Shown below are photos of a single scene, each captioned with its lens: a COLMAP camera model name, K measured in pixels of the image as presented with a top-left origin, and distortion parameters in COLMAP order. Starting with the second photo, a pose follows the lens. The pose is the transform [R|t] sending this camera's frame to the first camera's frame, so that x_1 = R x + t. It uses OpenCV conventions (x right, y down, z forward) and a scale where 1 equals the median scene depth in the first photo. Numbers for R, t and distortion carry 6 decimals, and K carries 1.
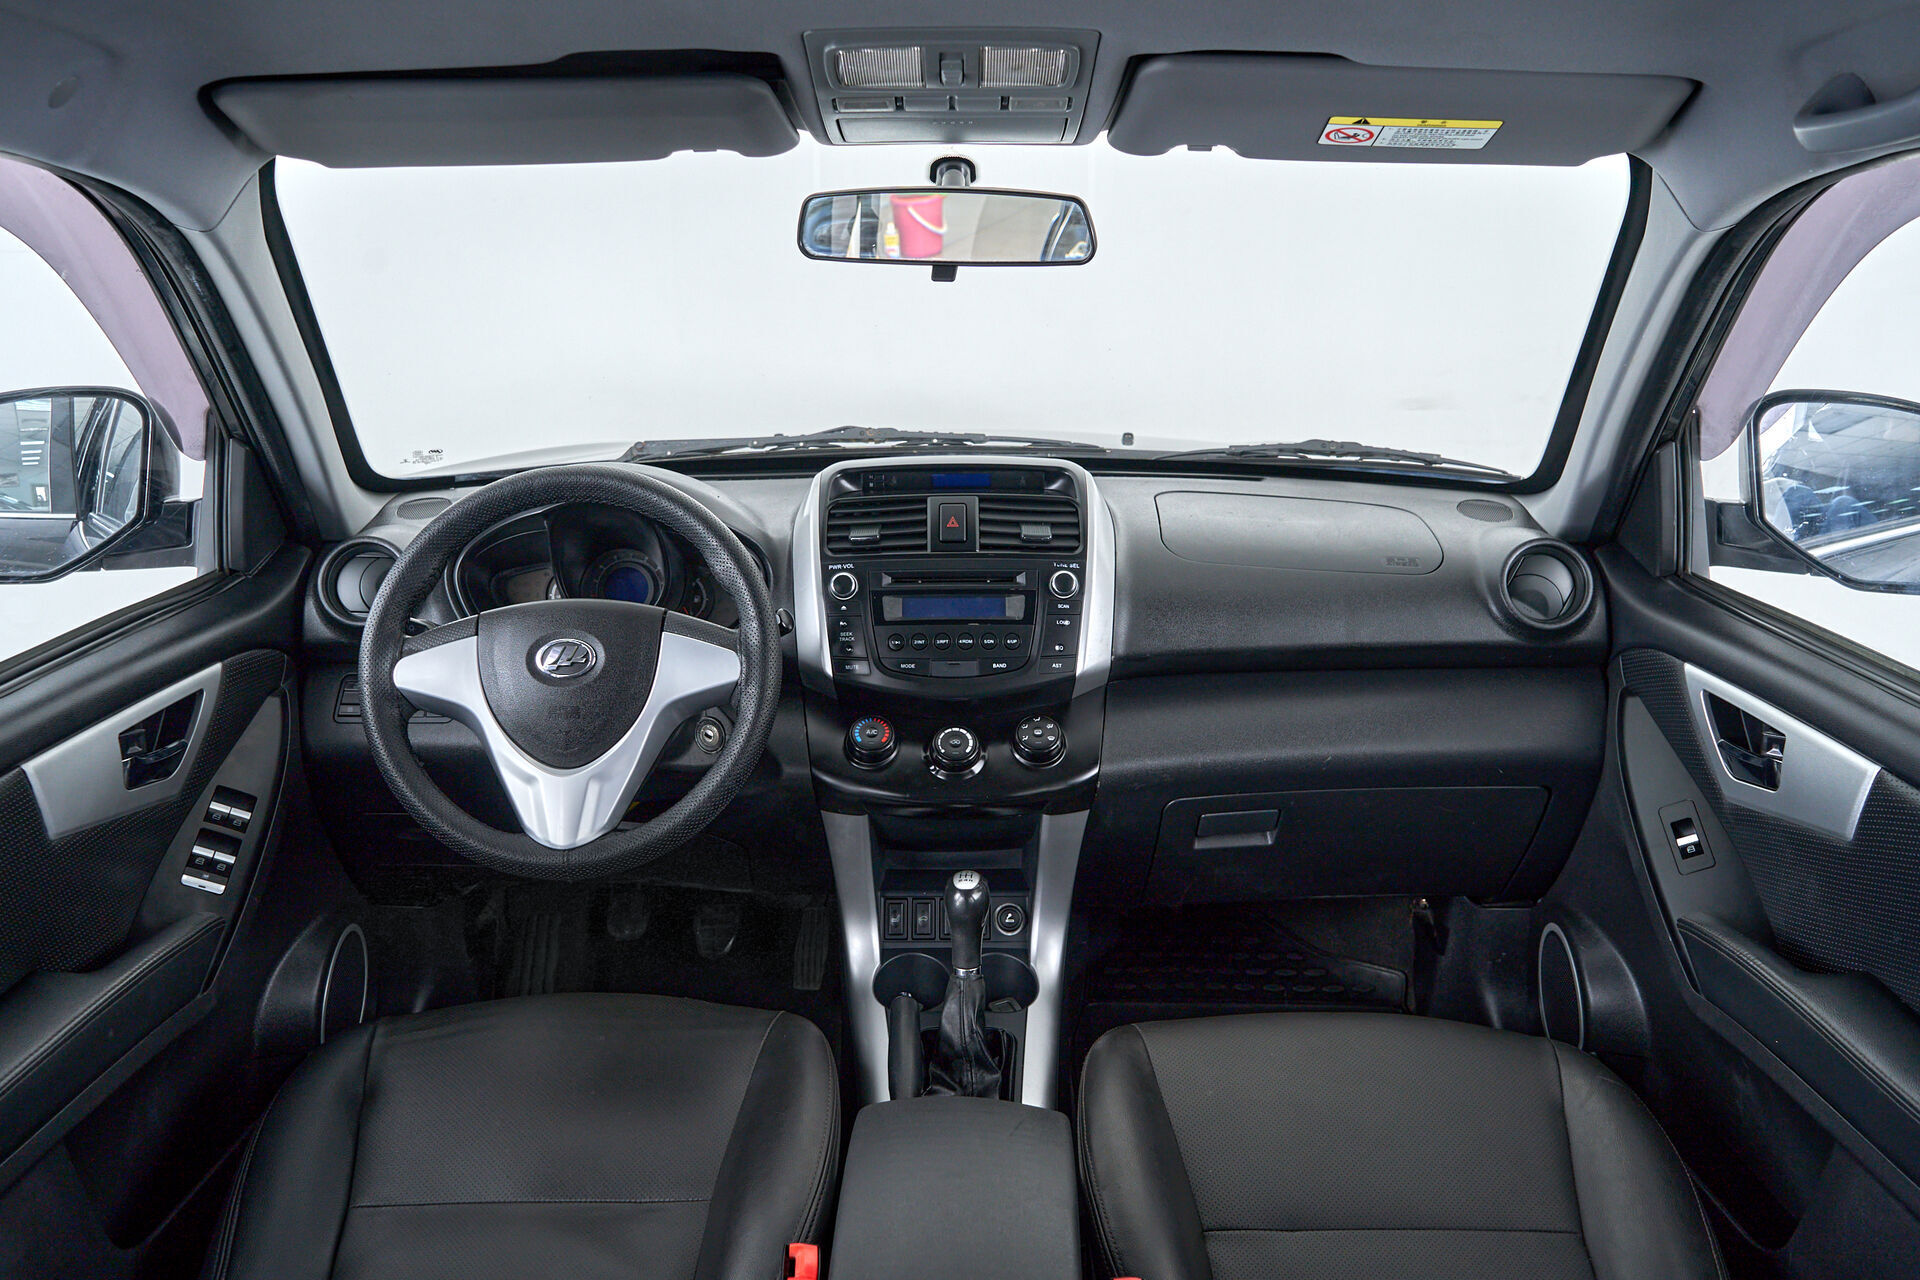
lens RADIAL K [[1531.4, 0, 960.0], [0, 1531.4, 640.0], [0, 0, 1]] dist [-0.002902, -0.004080]
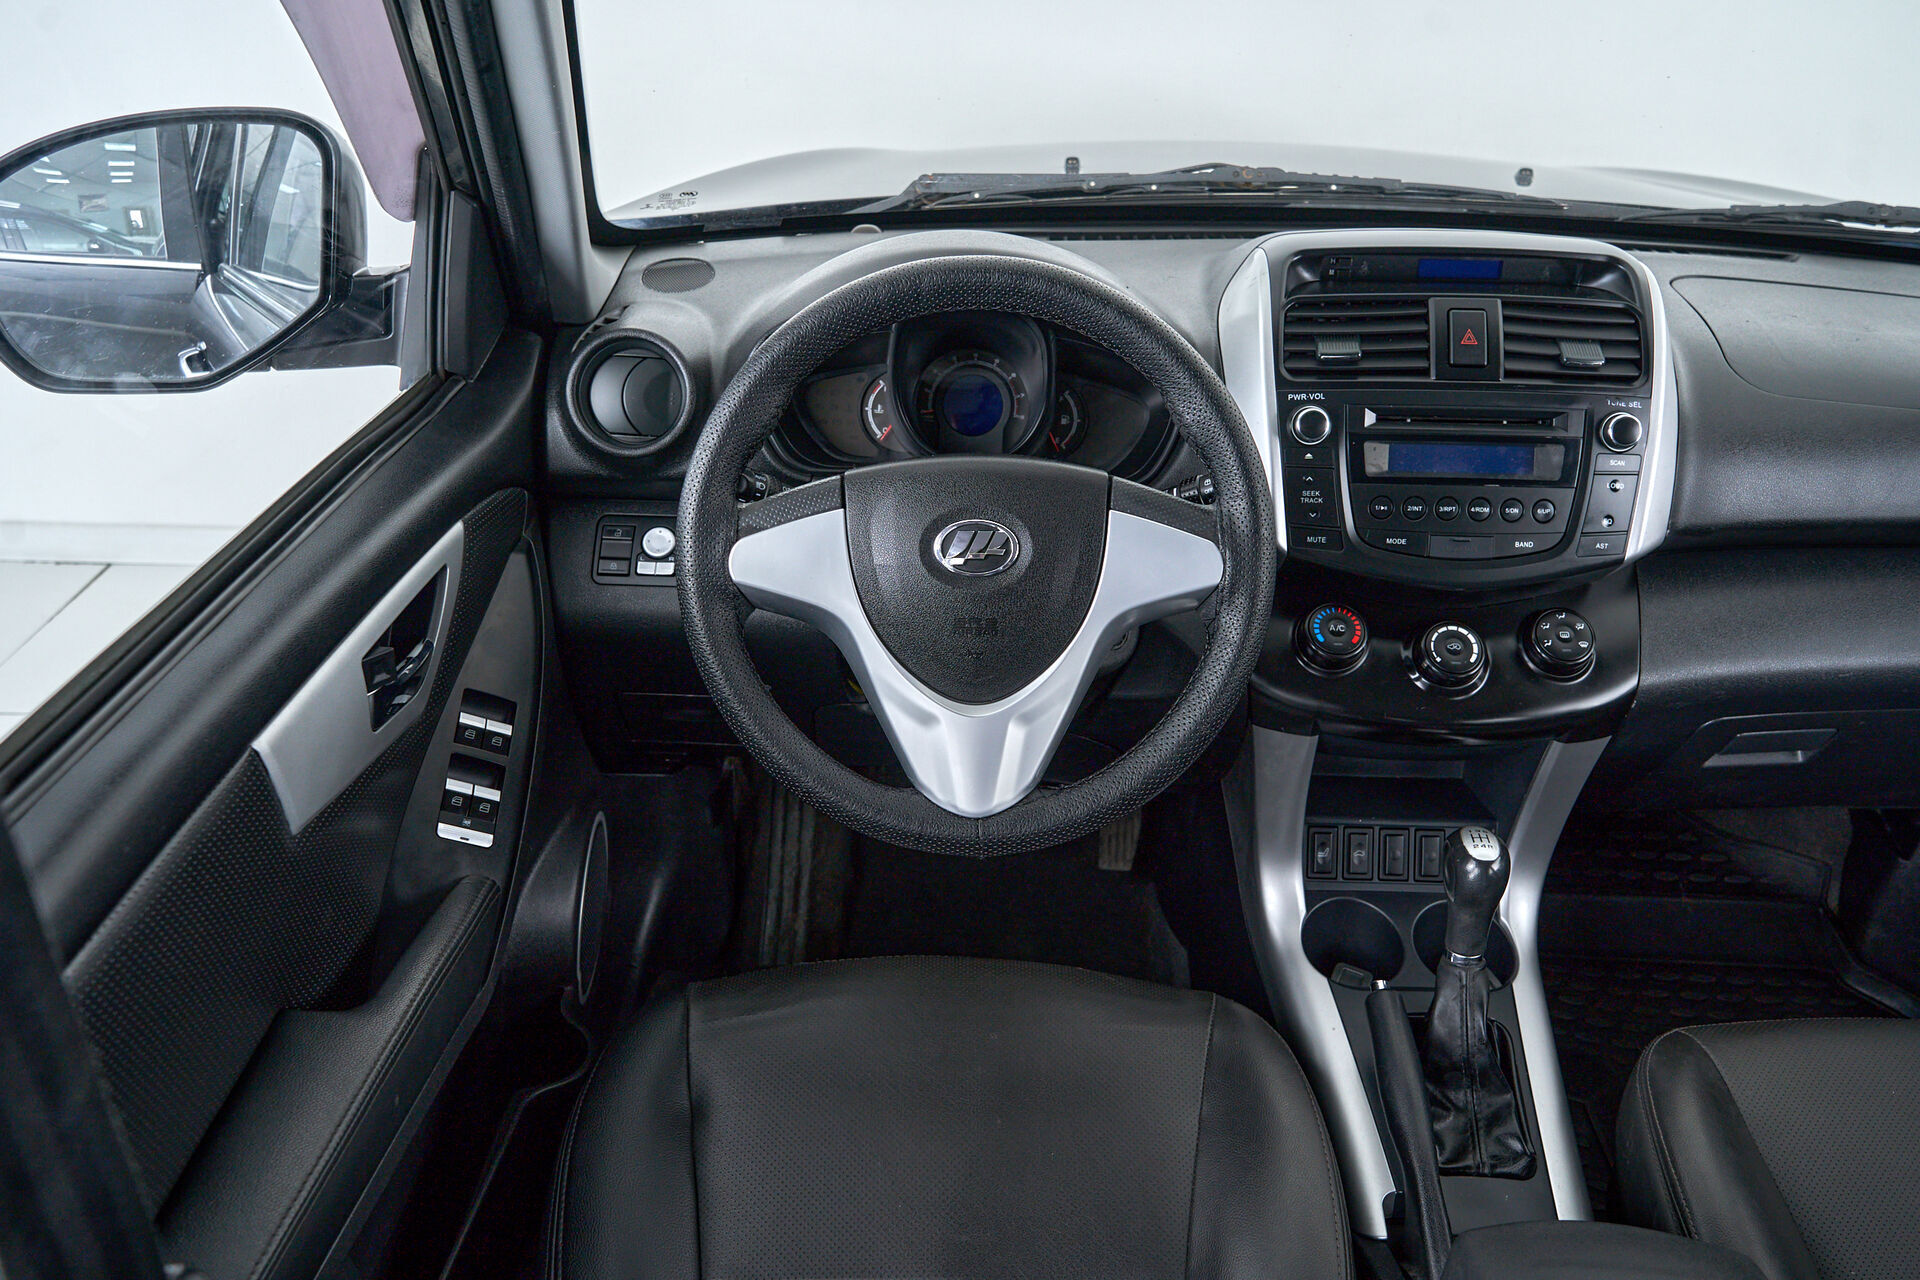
lens RADIAL K [[1531.4, 0, 960.0], [0, 1531.4, 640.0], [0, 0, 1]] dist [-0.002902, -0.004080]
pose [[0.999495, 0.029443, -0.011972, -0.227278], [-0.026266, 0.977235, 0.210527, -0.083089], [0.017899, -0.210106, 0.977515, 0.276992]]
